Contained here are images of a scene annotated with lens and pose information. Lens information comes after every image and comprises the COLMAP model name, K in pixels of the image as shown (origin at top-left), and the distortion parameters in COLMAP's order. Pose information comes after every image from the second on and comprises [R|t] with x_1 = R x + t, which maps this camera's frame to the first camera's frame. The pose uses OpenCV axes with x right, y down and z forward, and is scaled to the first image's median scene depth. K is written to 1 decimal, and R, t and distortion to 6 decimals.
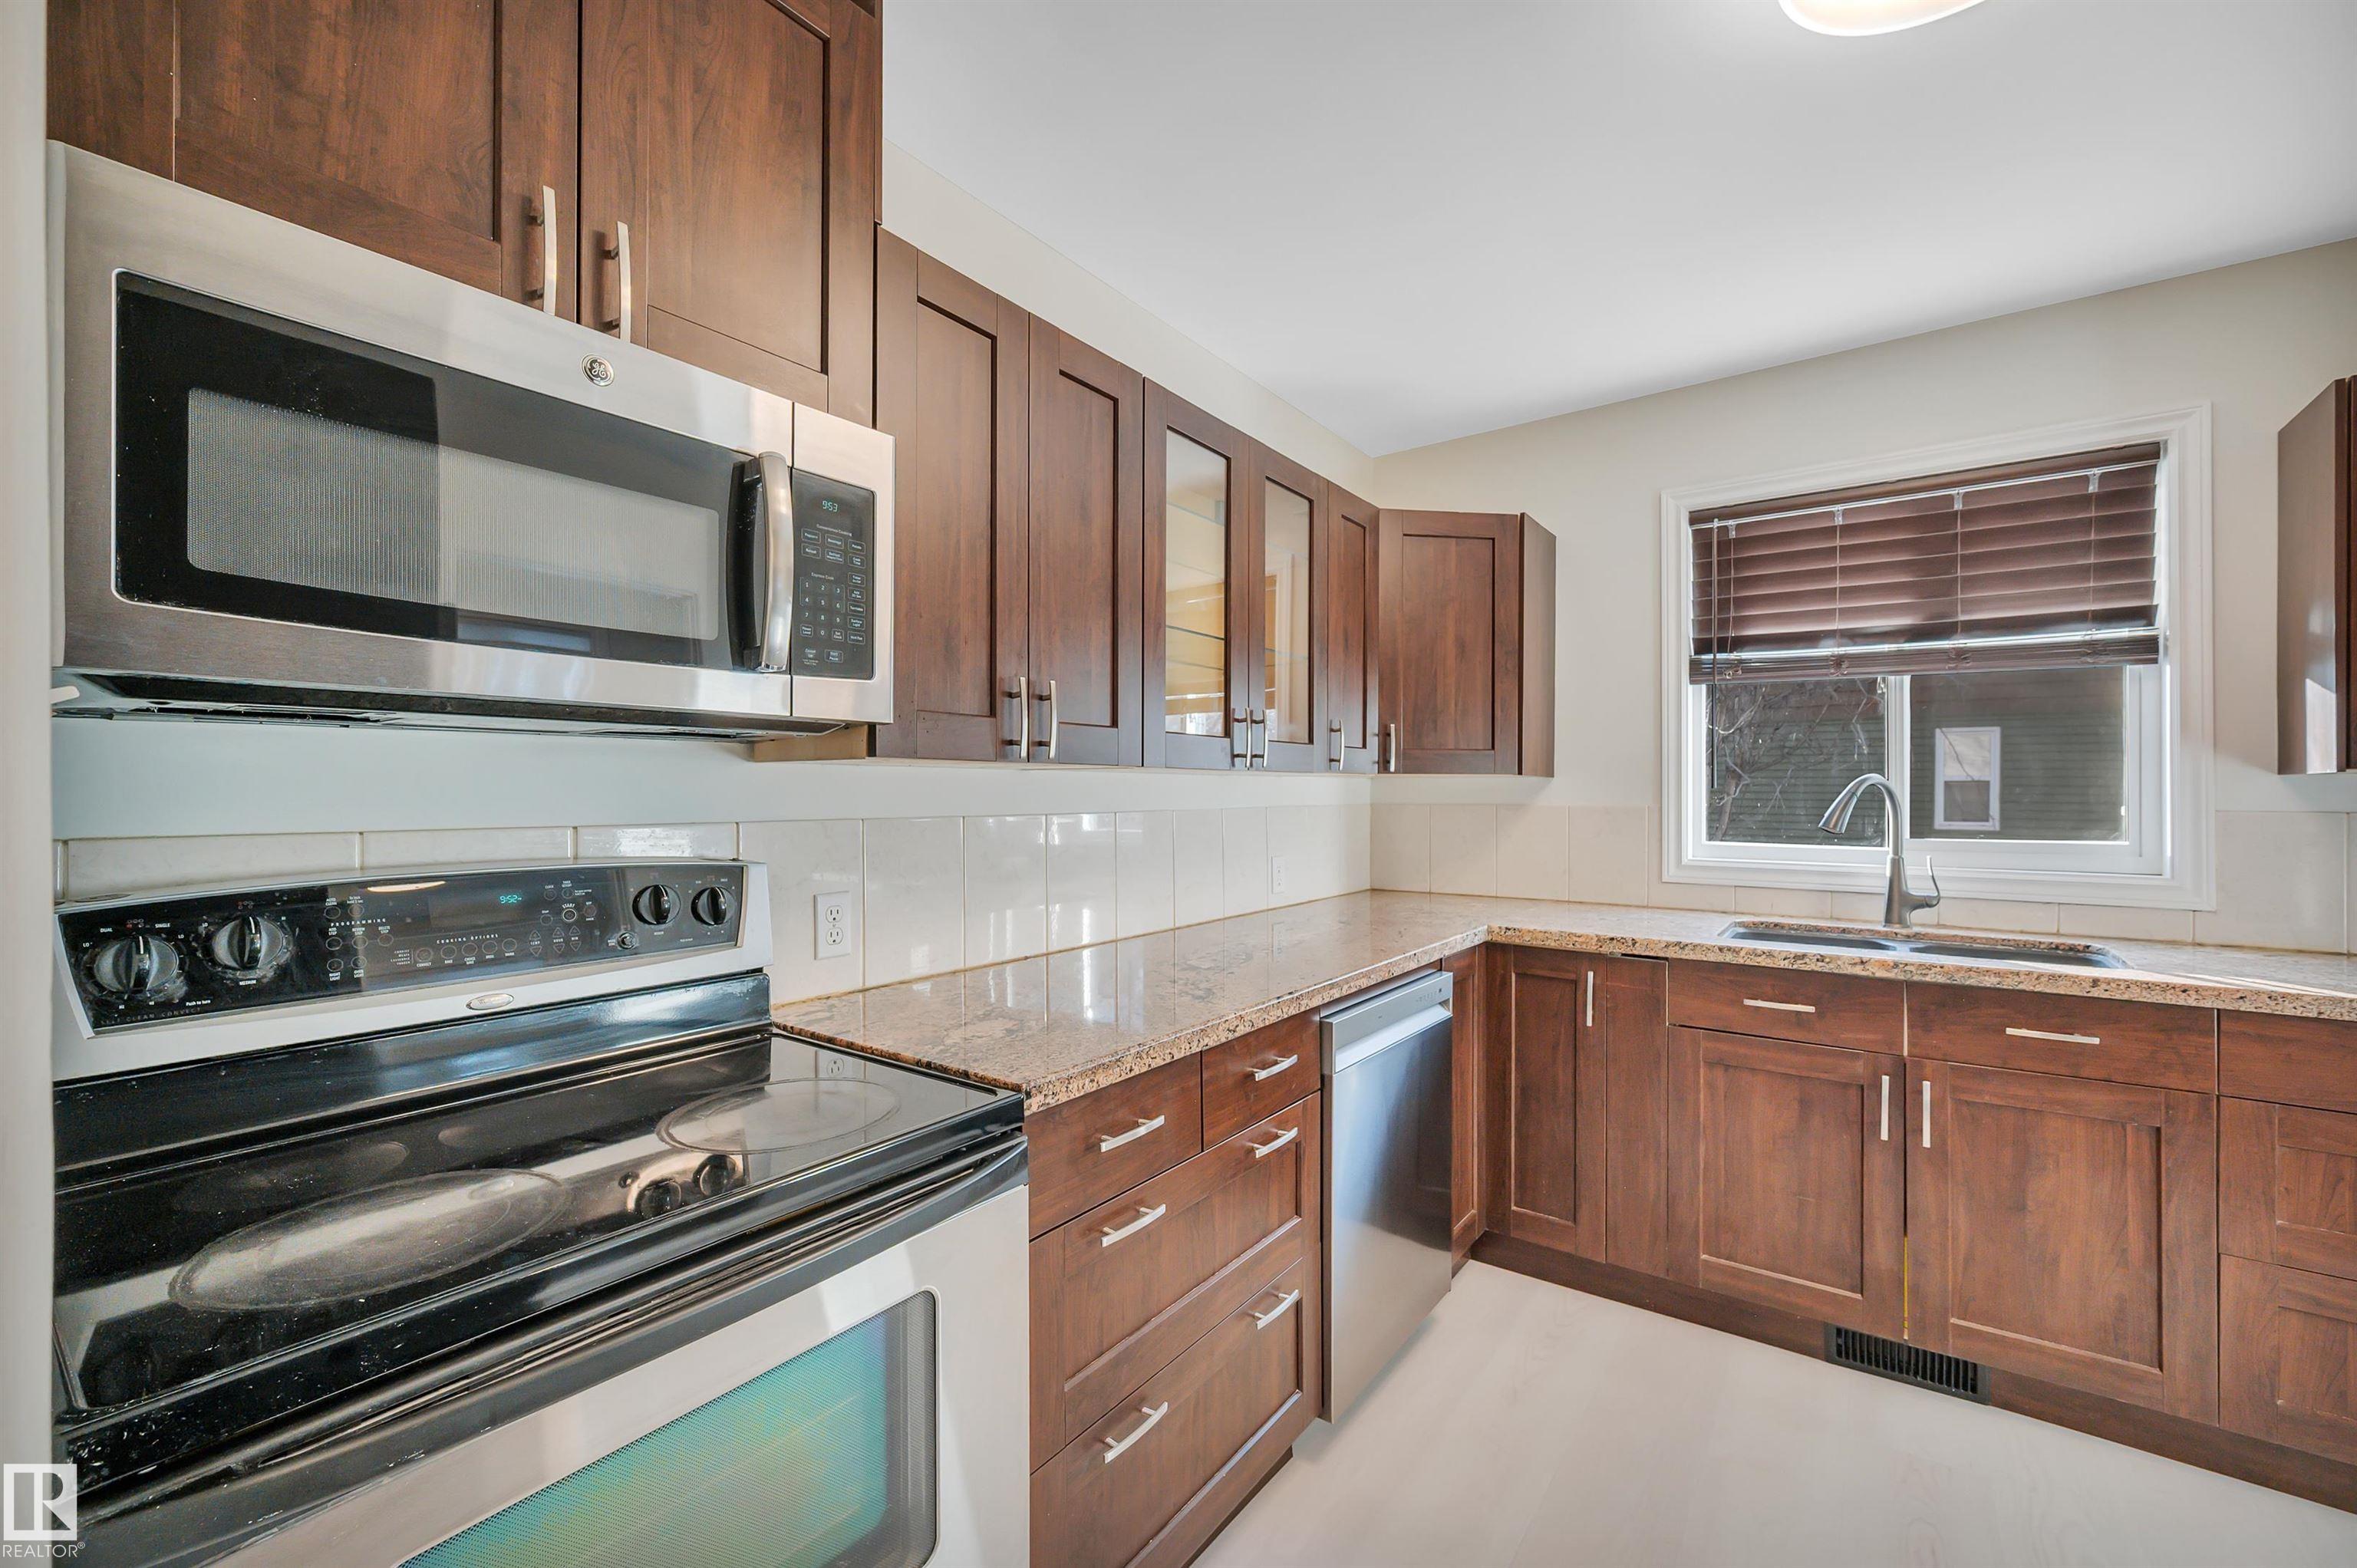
lens RADIAL K [[964.1, 0, 1188.8], [0, 964.1, 787.7], [0, 0, 1]] dist [0.002803, -0.000344]
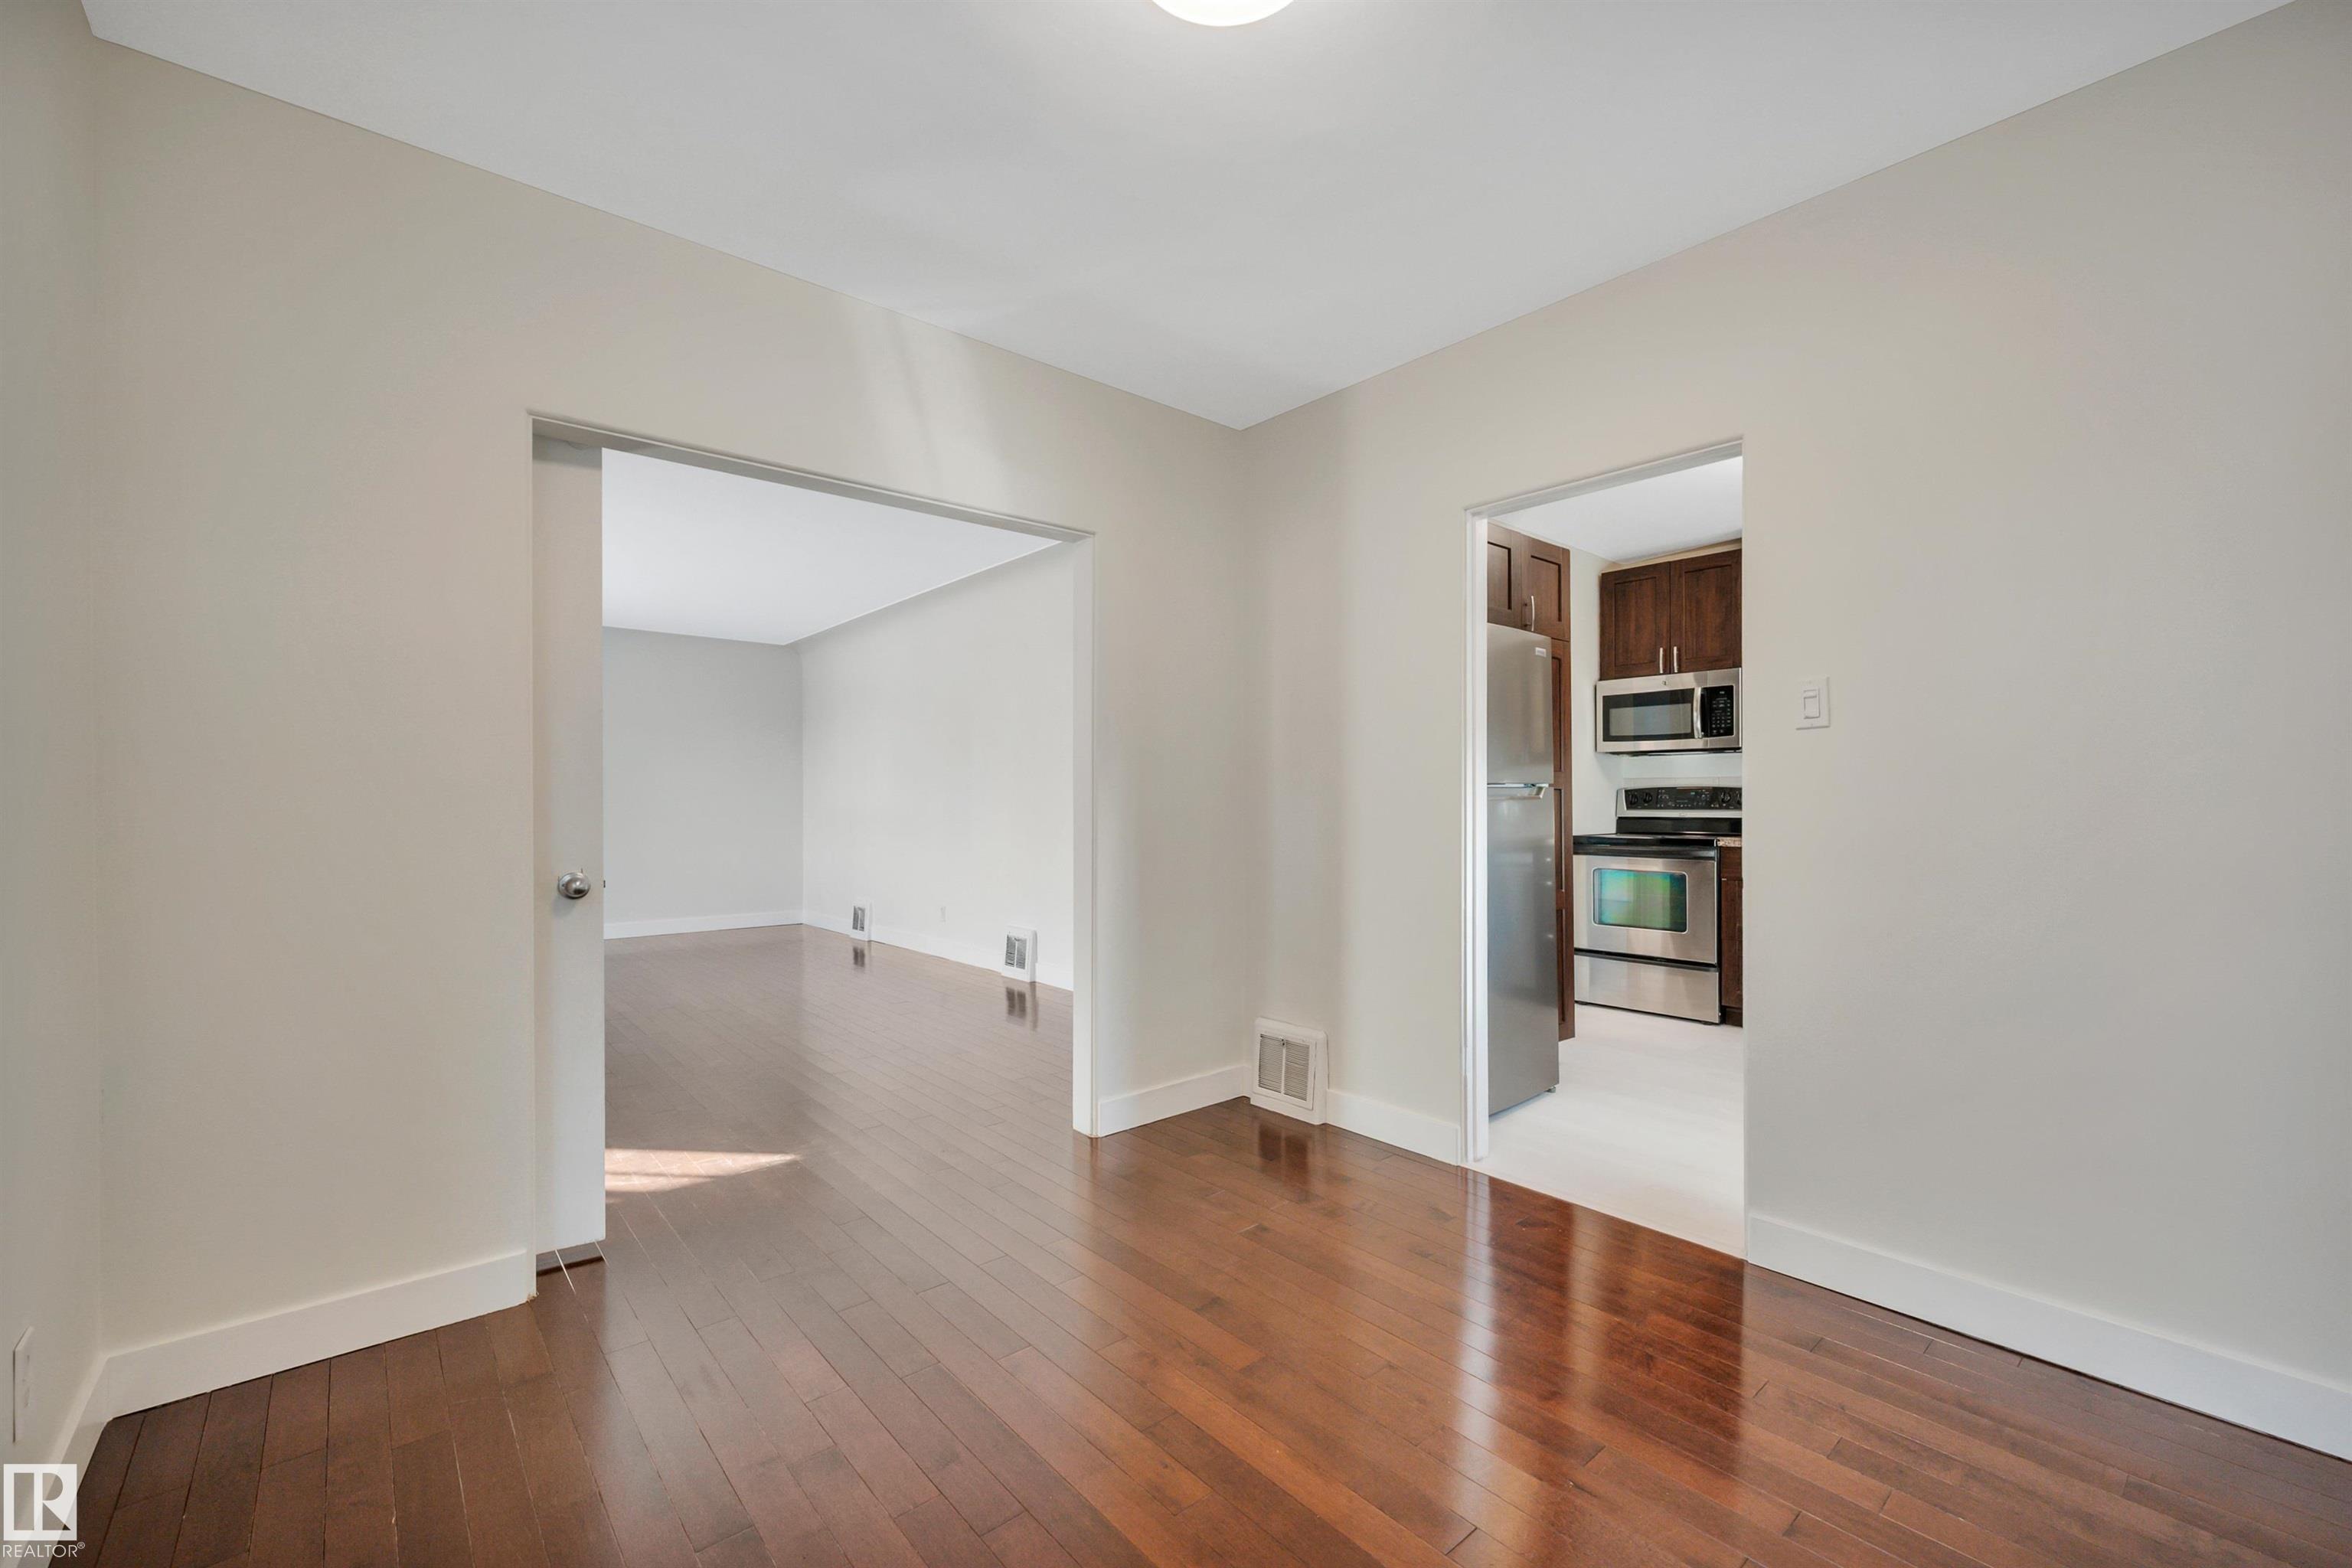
lens RADIAL K [[962.1, 0, 1198.3], [0, 962.1, 797.3], [0, 0, 1]] dist [0.002803, -0.000344]
pose [[-0.222741, -0.006690, -0.974855, 3.410447], [-0.000074, 0.999977, -0.006846, 0.138456], [0.974878, -0.001452, -0.222736, -0.171230]]
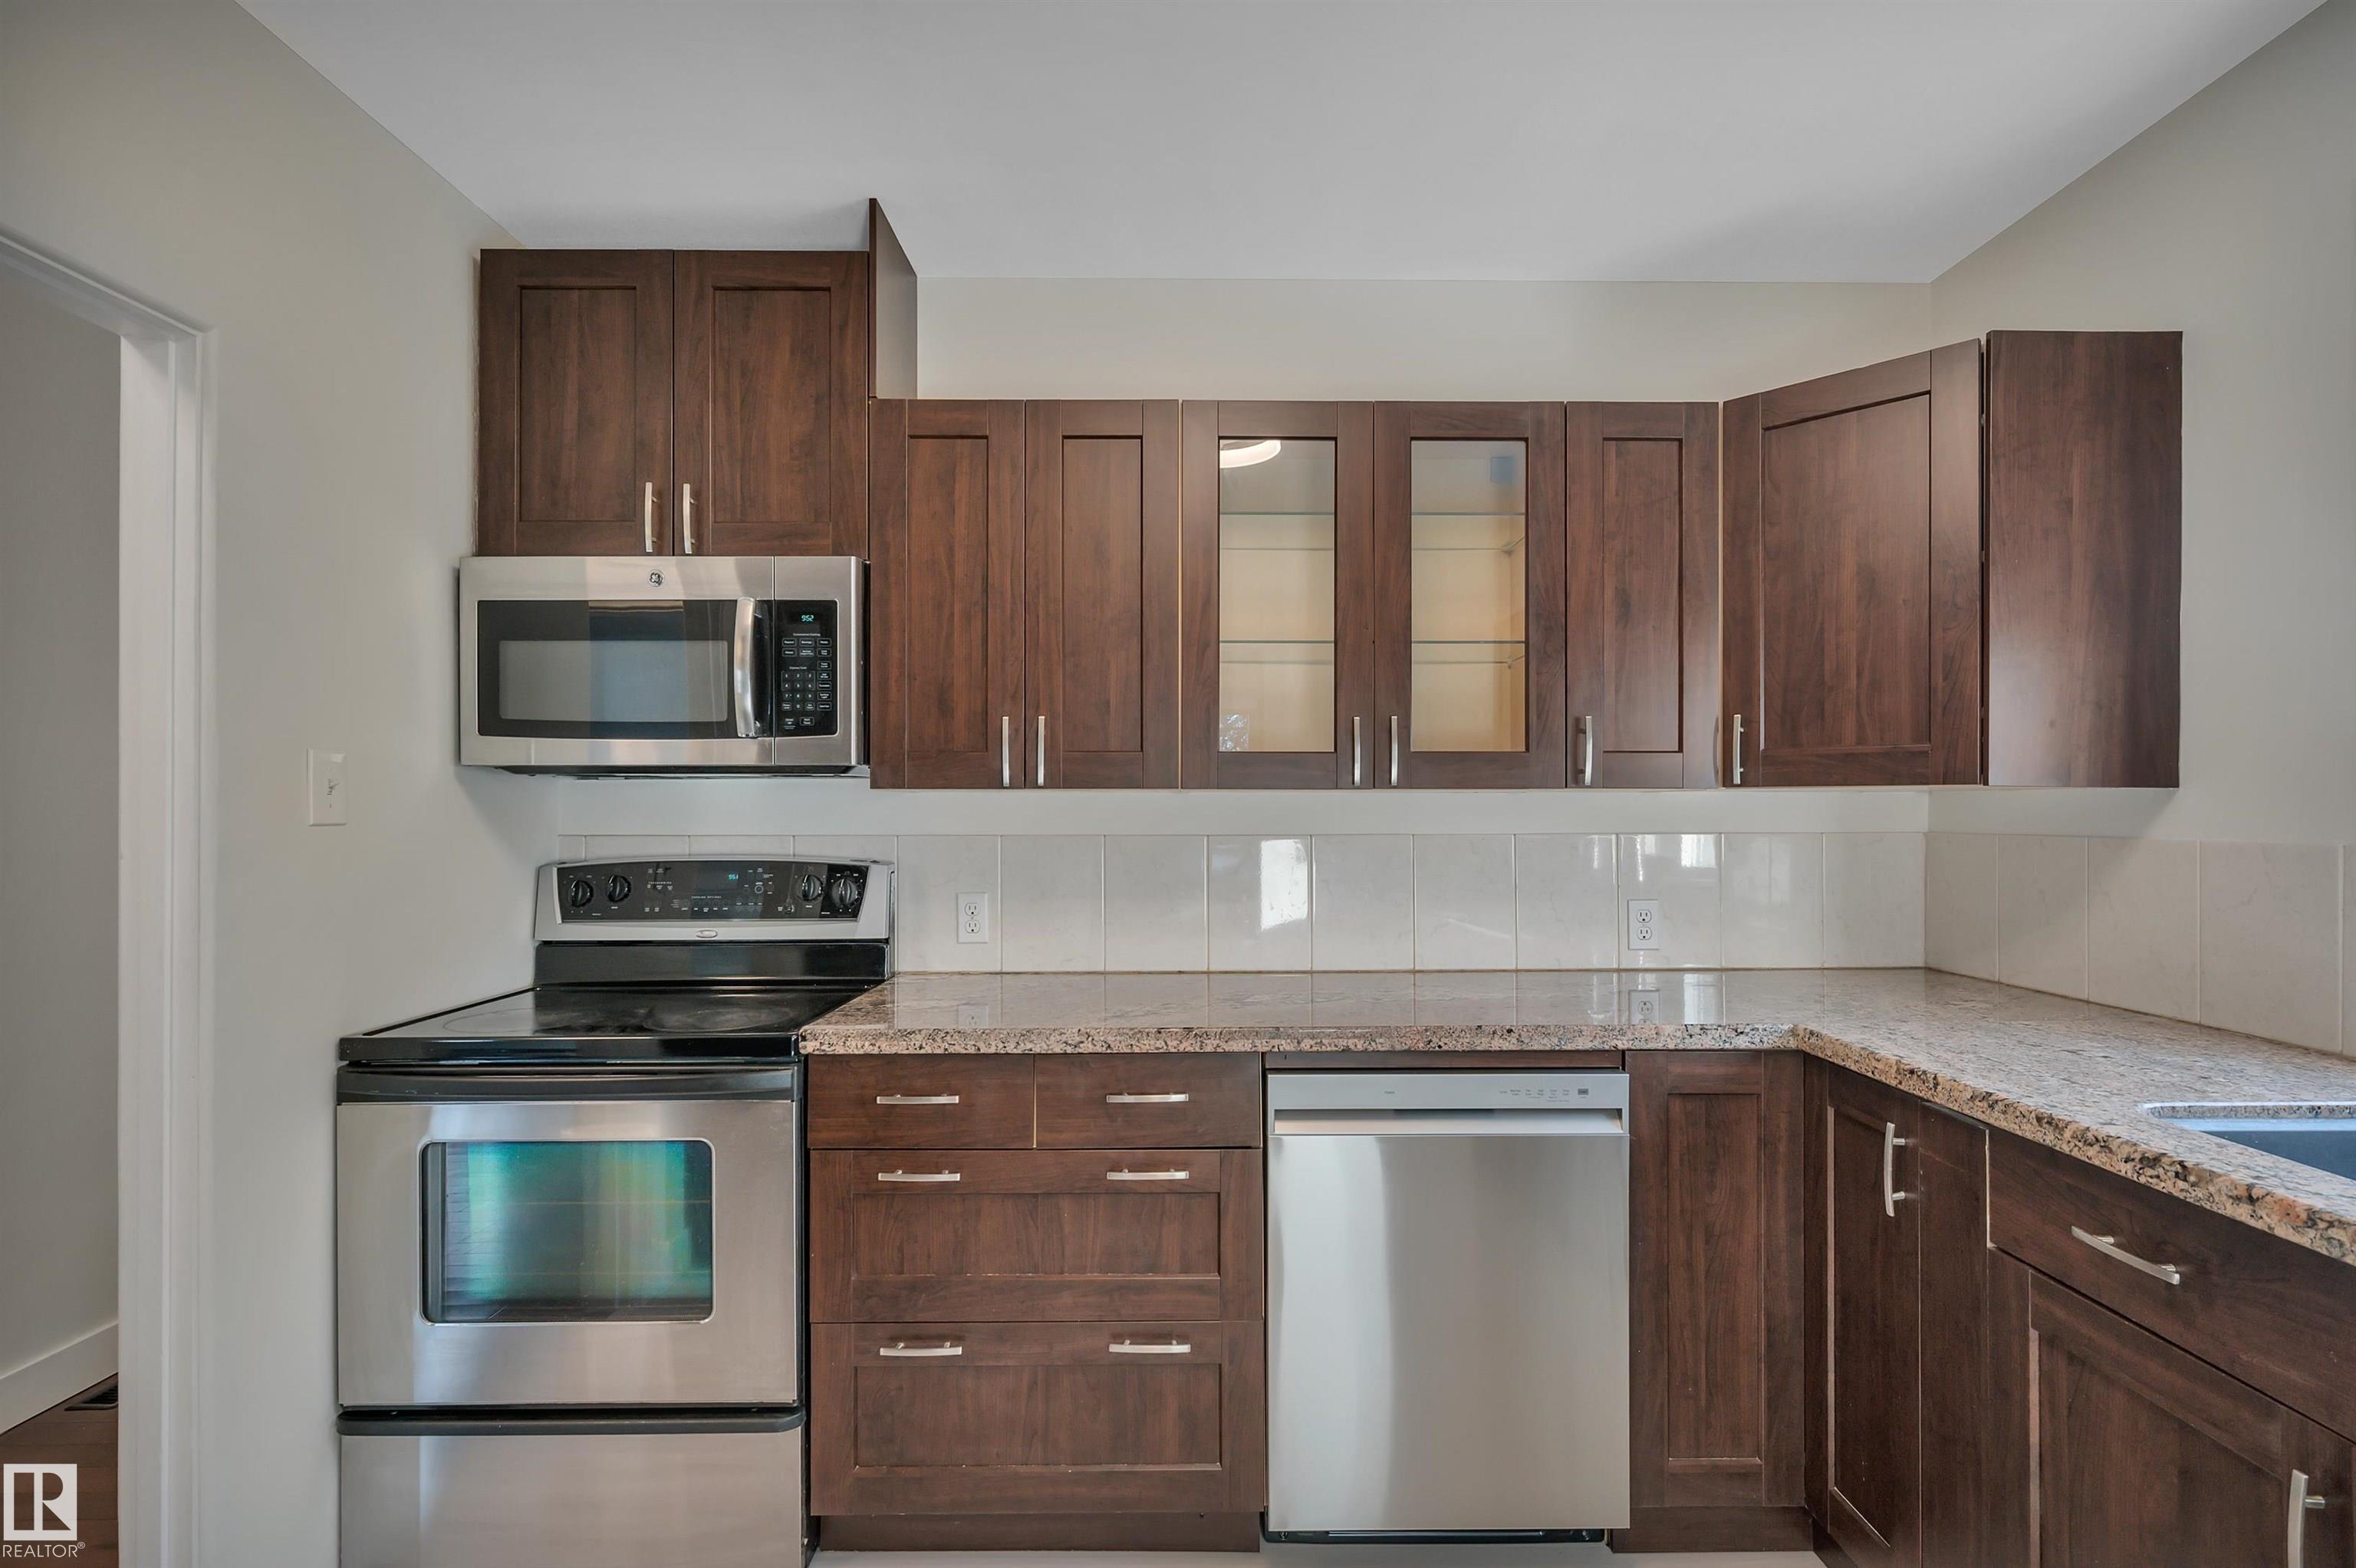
lens RADIAL K [[1127.6, 0, 1183.2], [0, 1127.6, 795.9], [0, 0, 1]] dist [0.006682, -0.000909]
pose [[0.586750, -0.010658, -0.809698, 1.170171], [0.004485, 0.999941, -0.009912, -0.004062], [0.809756, 0.002184, 0.586763, 0.405112]]
